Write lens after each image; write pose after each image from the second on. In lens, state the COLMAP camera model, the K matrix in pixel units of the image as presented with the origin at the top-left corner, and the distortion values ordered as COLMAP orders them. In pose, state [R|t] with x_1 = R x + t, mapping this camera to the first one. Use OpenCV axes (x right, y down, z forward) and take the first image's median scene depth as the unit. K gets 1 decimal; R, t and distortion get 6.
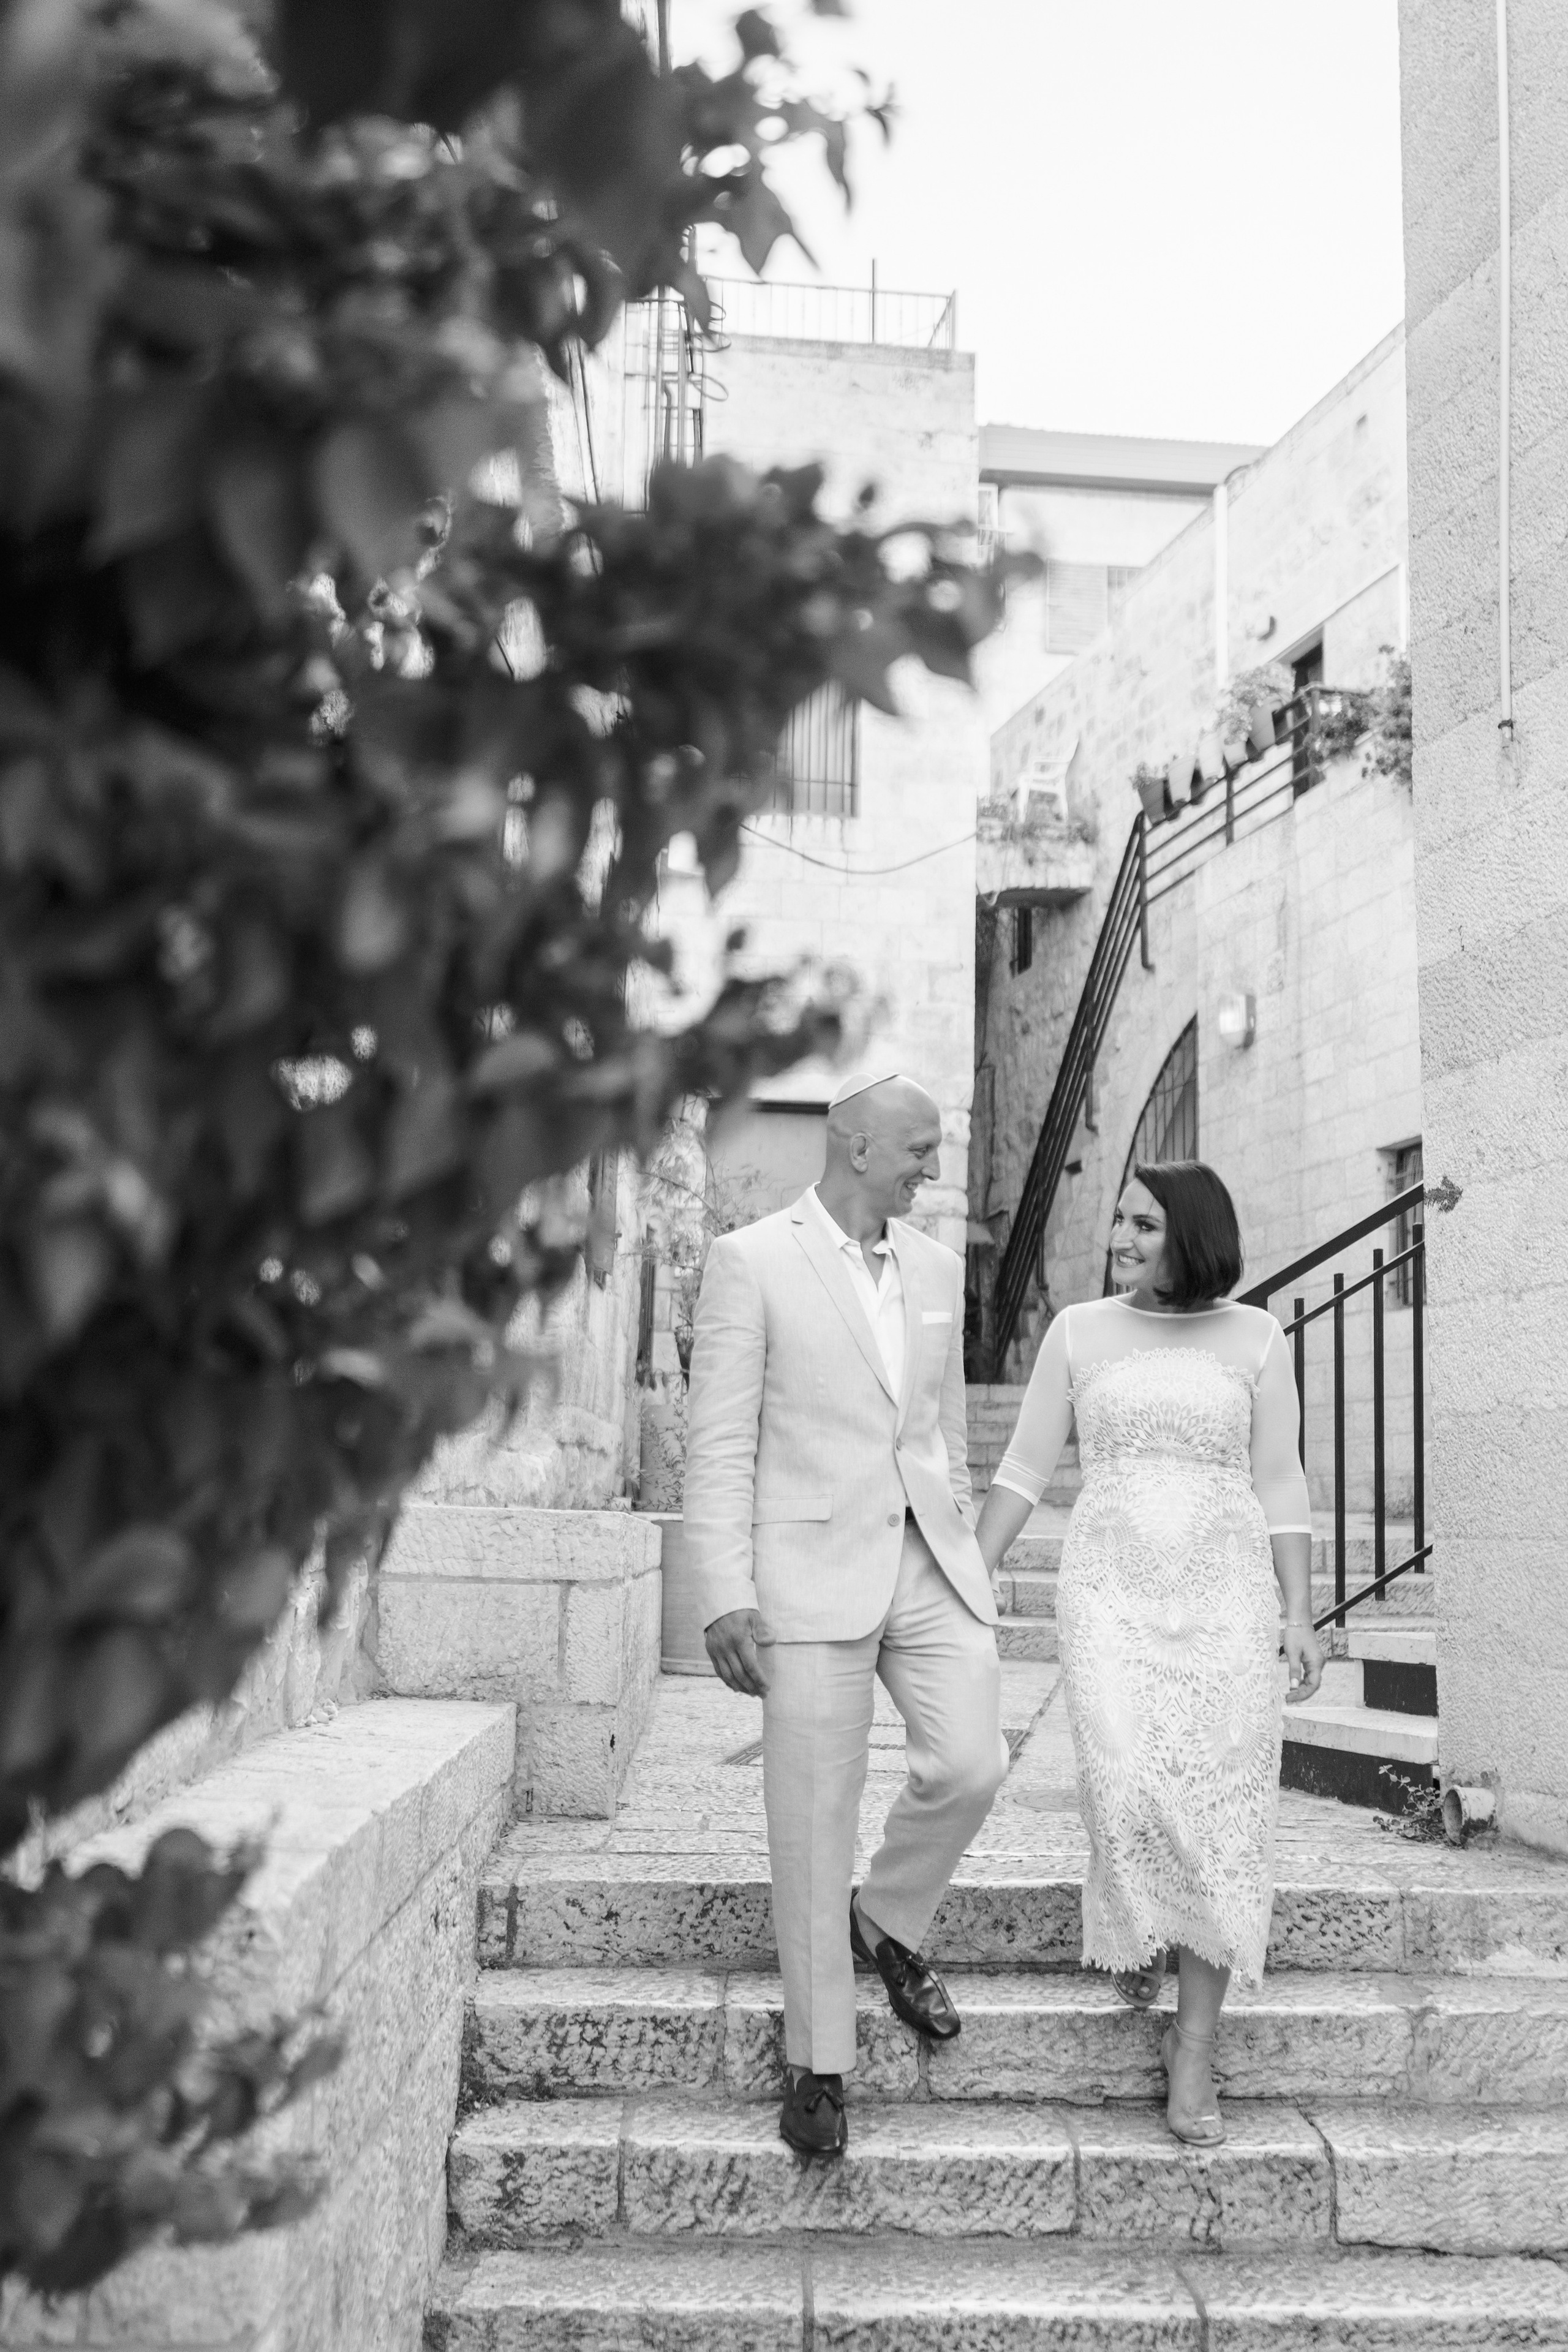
lens RADIAL K [[2624.1, 0, 784.0], [0, 2624.1, 1176.0], [0, 0, 1]] dist [0.013493, 0.012957]
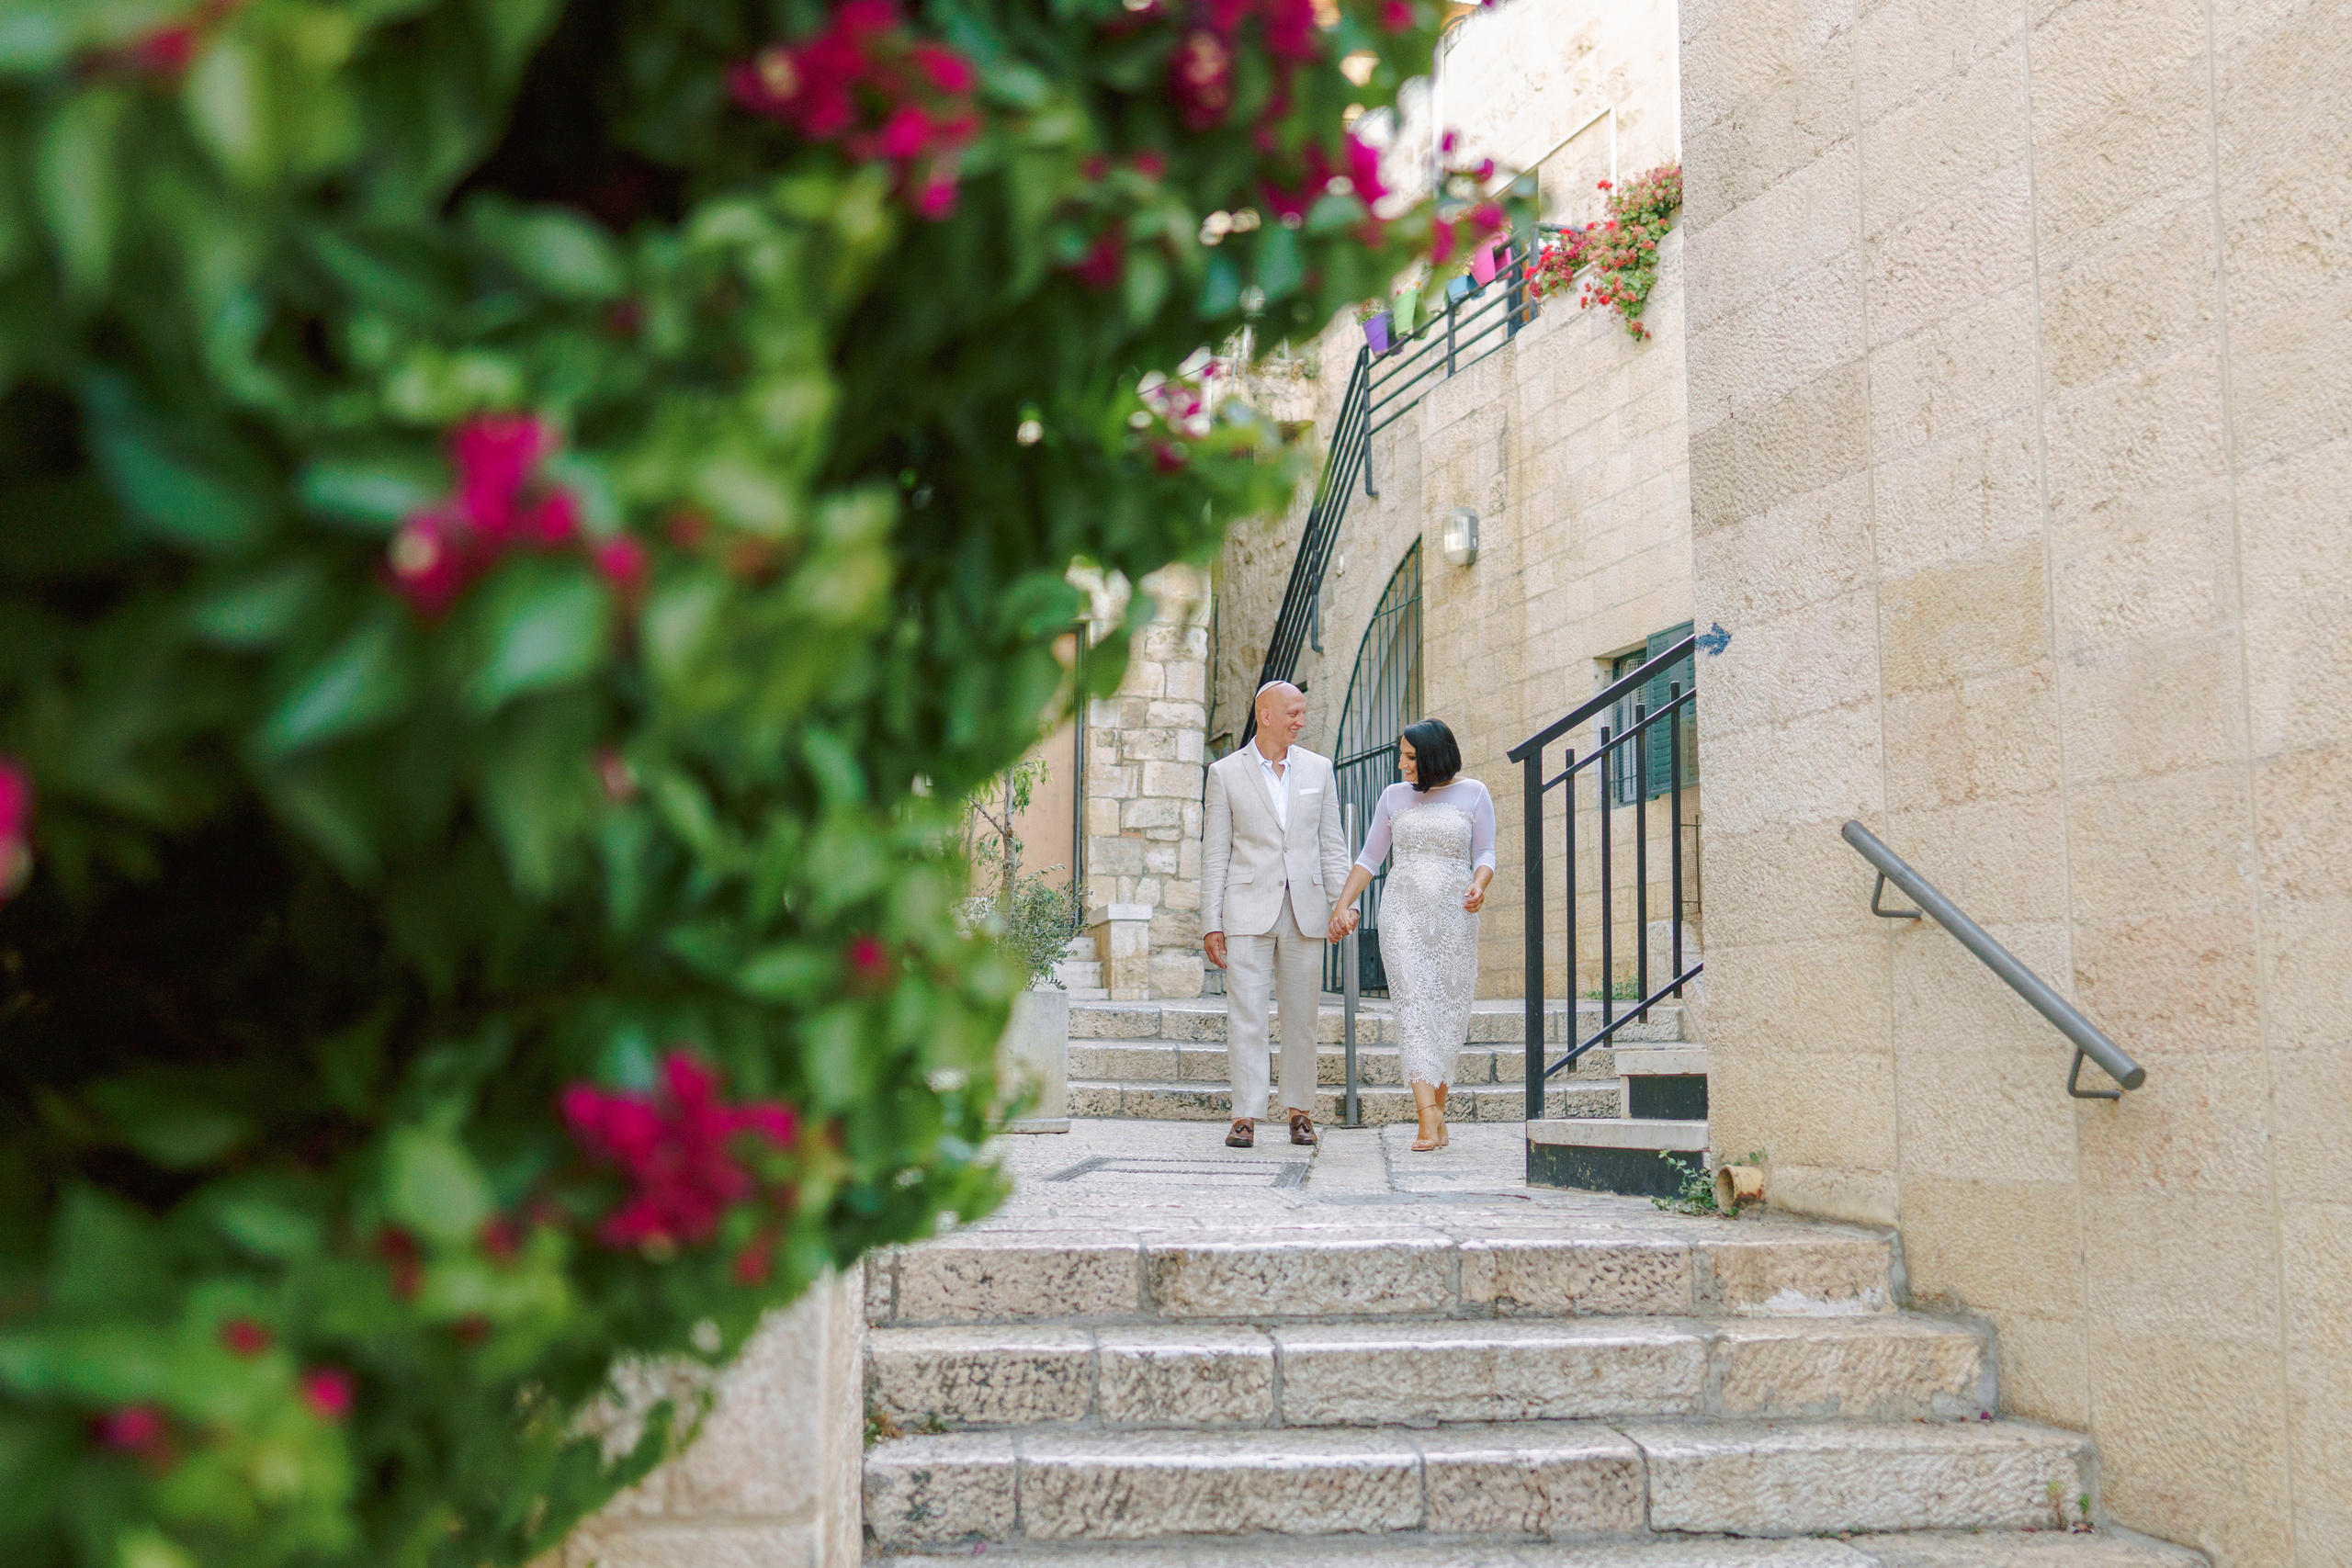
lens RADIAL K [[2554.0, 0, 1176.0], [0, 2554.0, 784.0], [0, 0, 1]] dist [0.021173, 0.005421]
pose [[0.997150, -0.005265, 0.075261, -0.065915], [0.003580, 0.999740, 0.022508, 0.050389], [-0.075360, -0.022174, 0.996910, -0.068643]]
